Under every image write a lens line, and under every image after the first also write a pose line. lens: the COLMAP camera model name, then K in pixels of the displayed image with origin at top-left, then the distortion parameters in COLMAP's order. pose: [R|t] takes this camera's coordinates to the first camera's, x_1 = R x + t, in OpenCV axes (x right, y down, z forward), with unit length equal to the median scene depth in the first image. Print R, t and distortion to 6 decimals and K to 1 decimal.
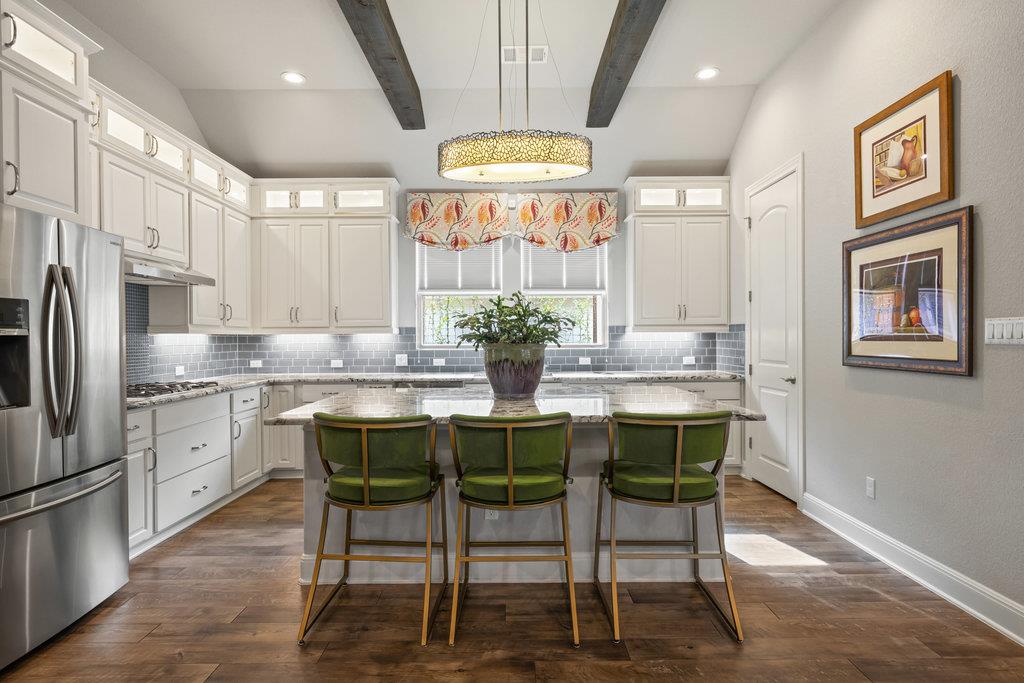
lens RADIAL K [[548.7, 0, 513.1], [0, 548.7, 341.6], [0, 0, 1]] dist [-0.003350, 0.001898]
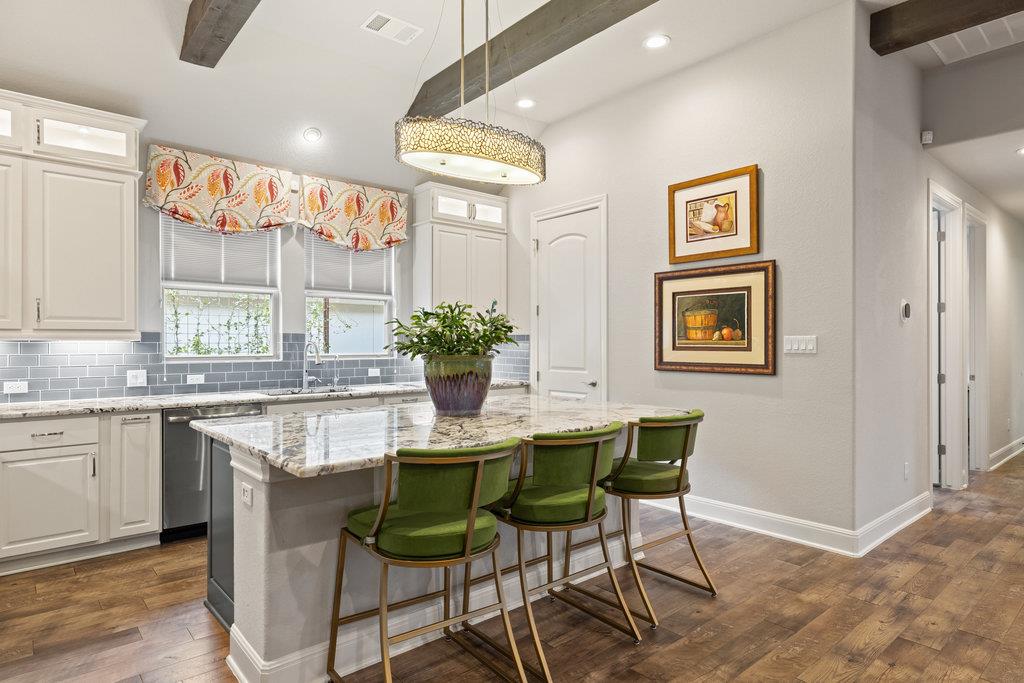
lens RADIAL K [[576.9, 0, 510.9], [0, 576.9, 342.0], [0, 0, 1]] dist [0.000776, -0.000317]
pose [[0.761056, 0.007162, 0.648646, -0.342639], [0.000672, 0.999930, -0.011829, -0.003907], [-0.648686, 0.009439, 0.760998, 0.133521]]
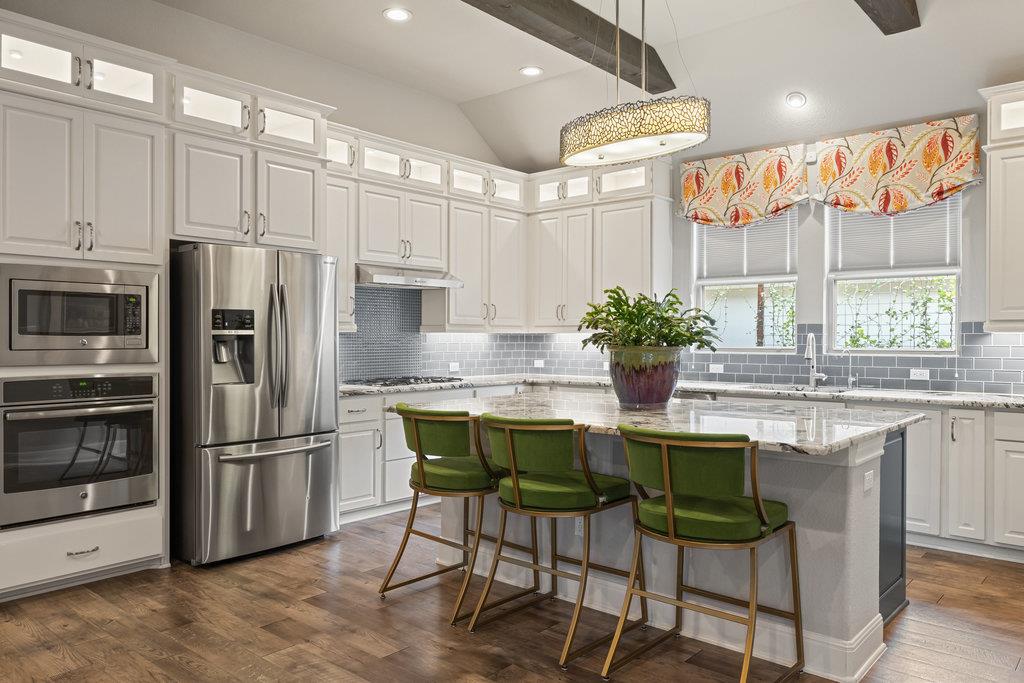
lens RADIAL K [[737.9, 0, 513.6], [0, 737.9, 339.4], [0, 0, 1]] dist [-0.003133, 0.002076]
pose [[0.750749, 0.008723, -0.660530, 0.380716], [-0.010919, 0.999940, 0.000796, -0.003241], [0.660497, 0.006615, 0.750799, -0.003730]]
